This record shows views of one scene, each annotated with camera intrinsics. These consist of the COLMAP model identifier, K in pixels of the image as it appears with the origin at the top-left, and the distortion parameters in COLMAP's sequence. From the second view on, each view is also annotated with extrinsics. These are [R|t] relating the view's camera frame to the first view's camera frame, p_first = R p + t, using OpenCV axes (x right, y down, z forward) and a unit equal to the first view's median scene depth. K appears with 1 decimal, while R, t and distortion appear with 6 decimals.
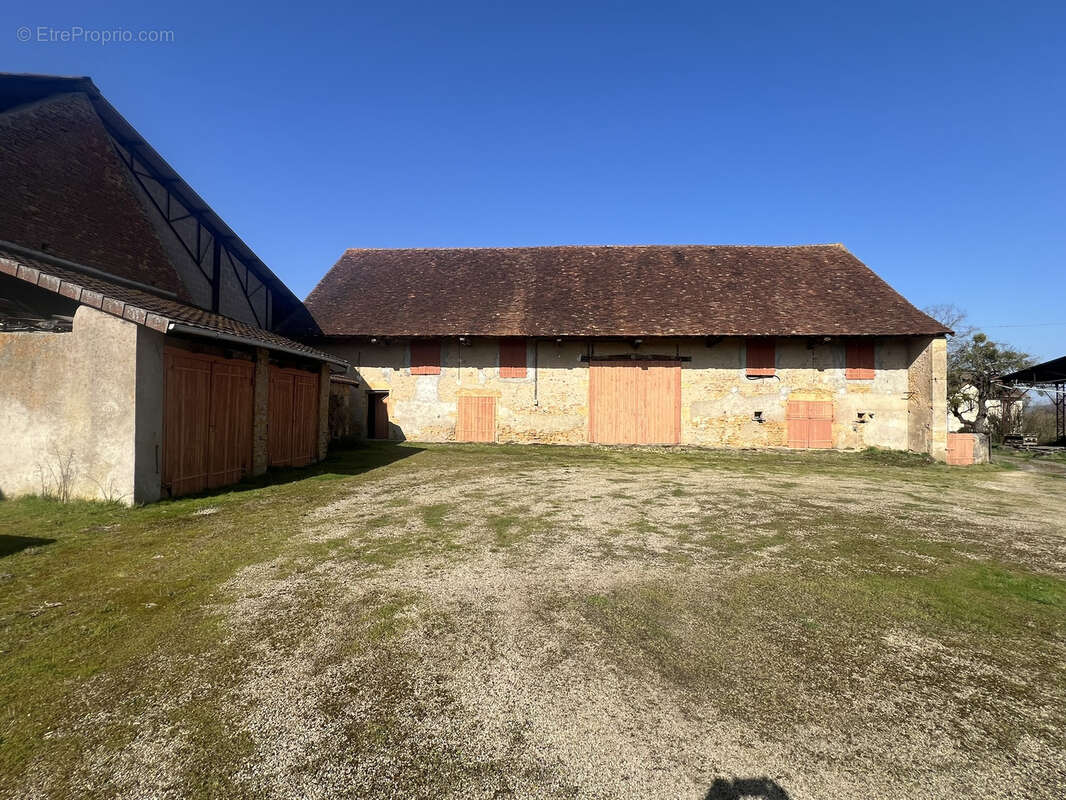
lens RADIAL K [[477.6, 0, 530.8], [0, 477.6, 397.6], [0, 0, 1]] dist [-0.001484, -0.000622]
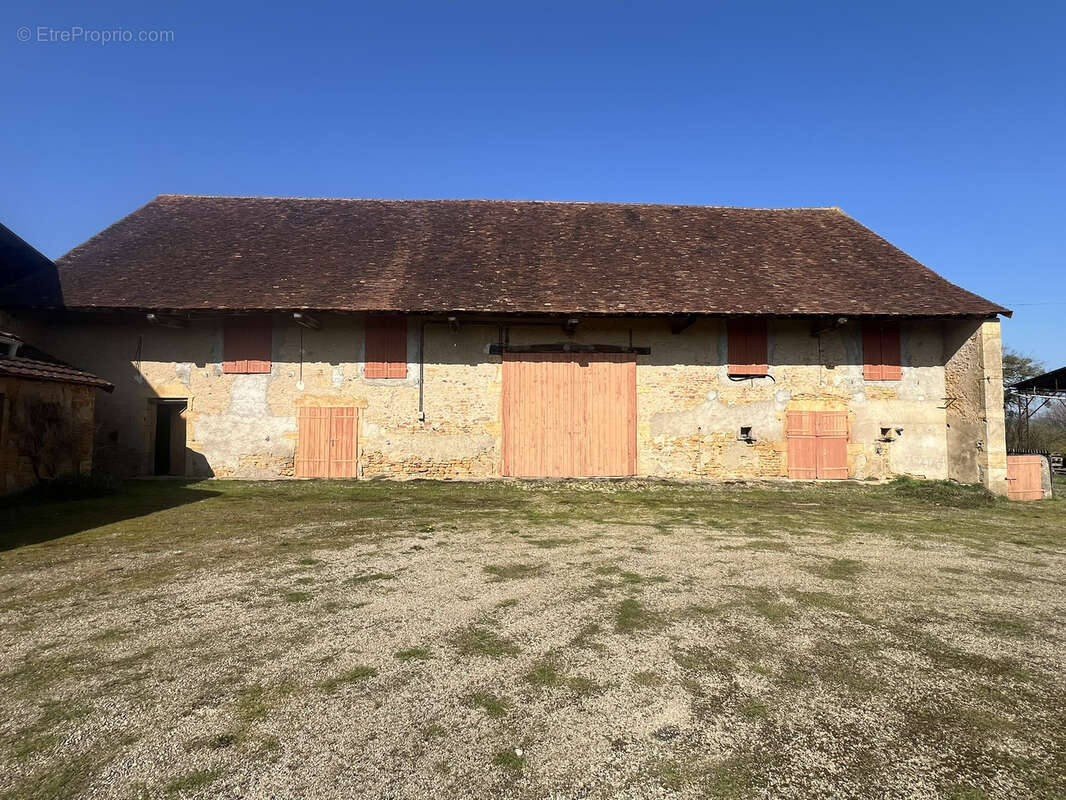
lens RADIAL K [[535.3, 0, 527.5], [0, 535.3, 398.0], [0, 0, 1]] dist [-0.003113, -0.000841]
pose [[0.994883, -0.002450, 0.101001, 0.083700], [0.005878, 0.999416, -0.033657, 0.011335], [-0.100860, 0.034079, 0.994317, 0.259867]]
